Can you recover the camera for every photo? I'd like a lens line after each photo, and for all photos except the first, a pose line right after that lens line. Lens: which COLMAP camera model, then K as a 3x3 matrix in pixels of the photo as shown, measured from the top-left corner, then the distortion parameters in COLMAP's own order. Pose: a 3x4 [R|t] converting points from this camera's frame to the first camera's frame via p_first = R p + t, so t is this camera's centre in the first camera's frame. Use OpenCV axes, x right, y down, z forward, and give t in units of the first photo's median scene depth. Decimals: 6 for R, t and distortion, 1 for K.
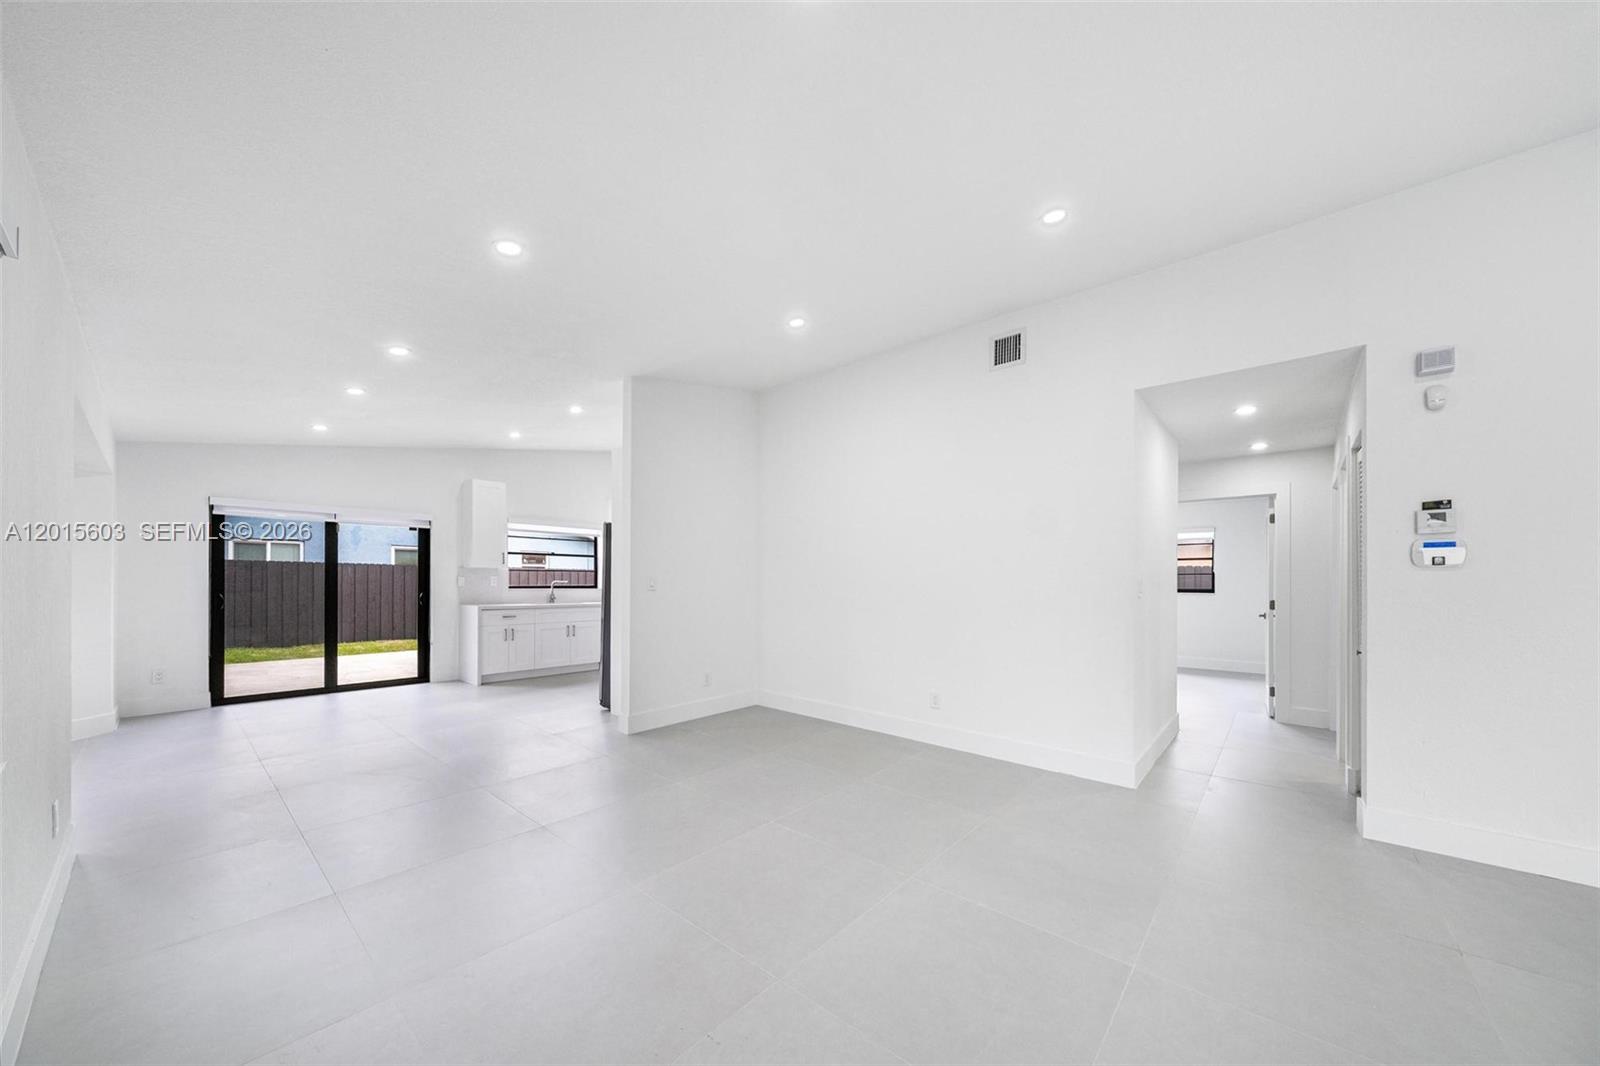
lens RADIAL K [[549.5, 0, 804.7], [0, 549.5, 579.9], [0, 0, 1]] dist [-0.000359, -0.000135]
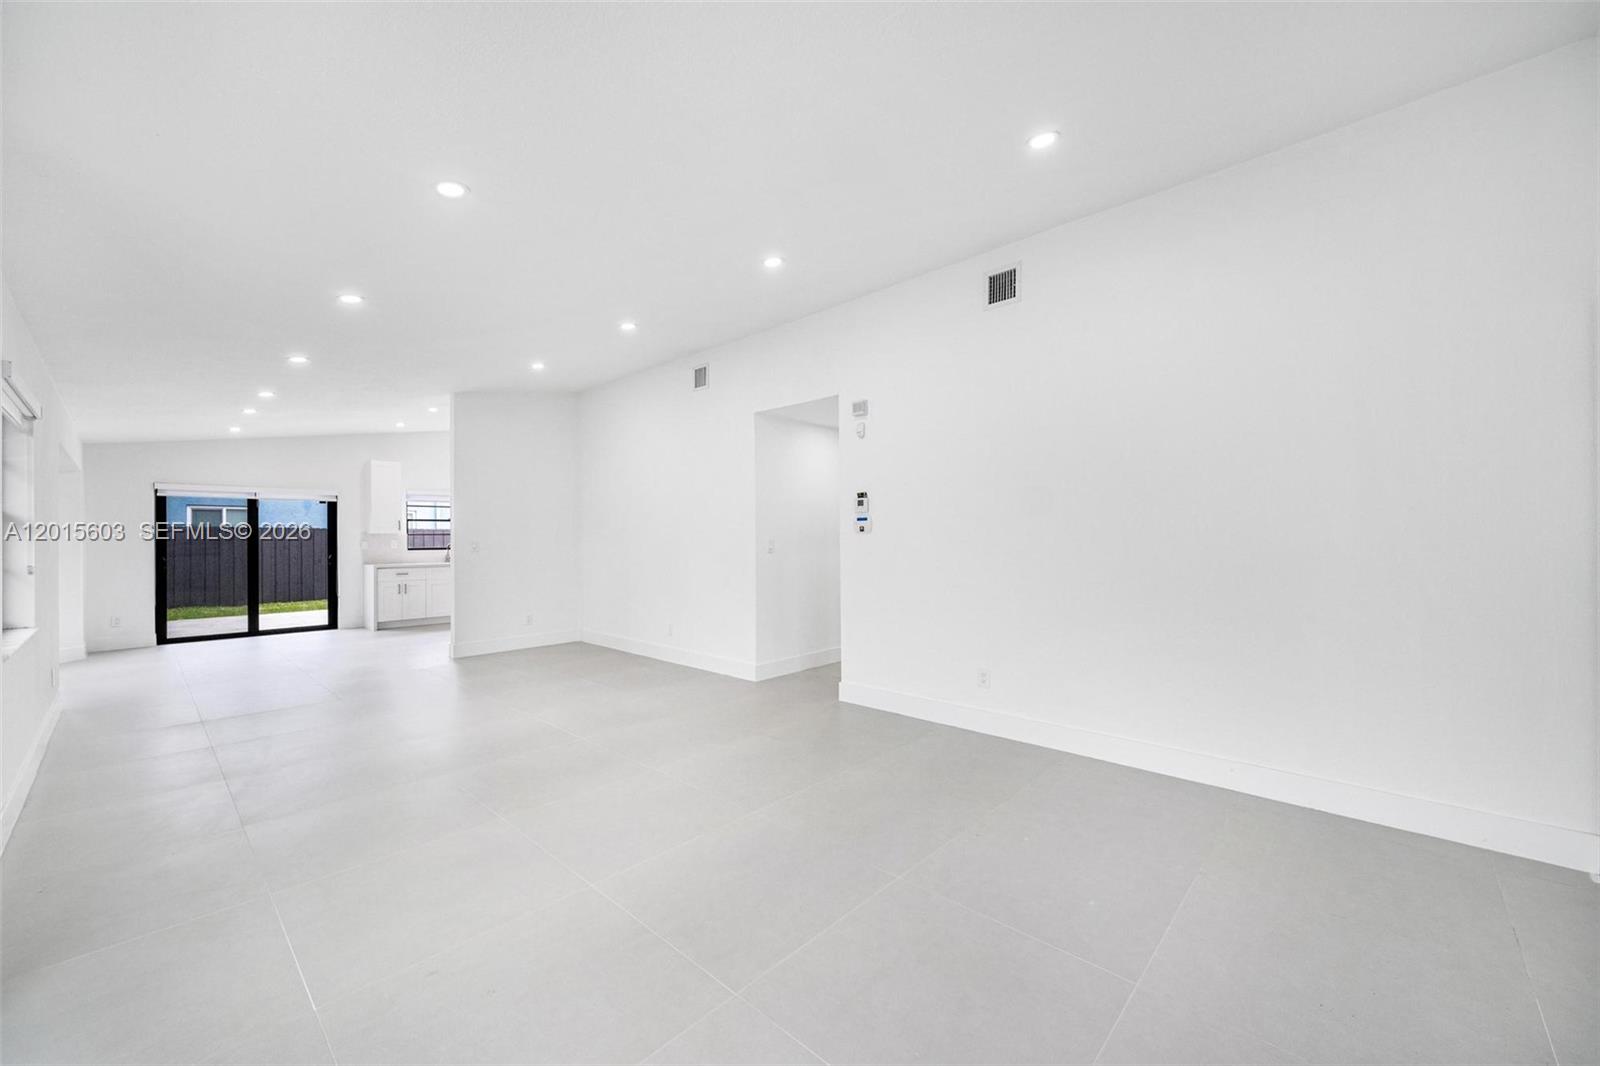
lens RADIAL K [[610.0, 0, 800.0], [0, 610.0, 533.0], [0, 0, 1]] dist [0.008396, 0.000198]
pose [[0.999135, -0.012591, -0.039645, 0.431957], [0.012458, 0.999916, -0.003577, -0.008081], [0.039687, 0.003080, 0.999207, -0.341400]]
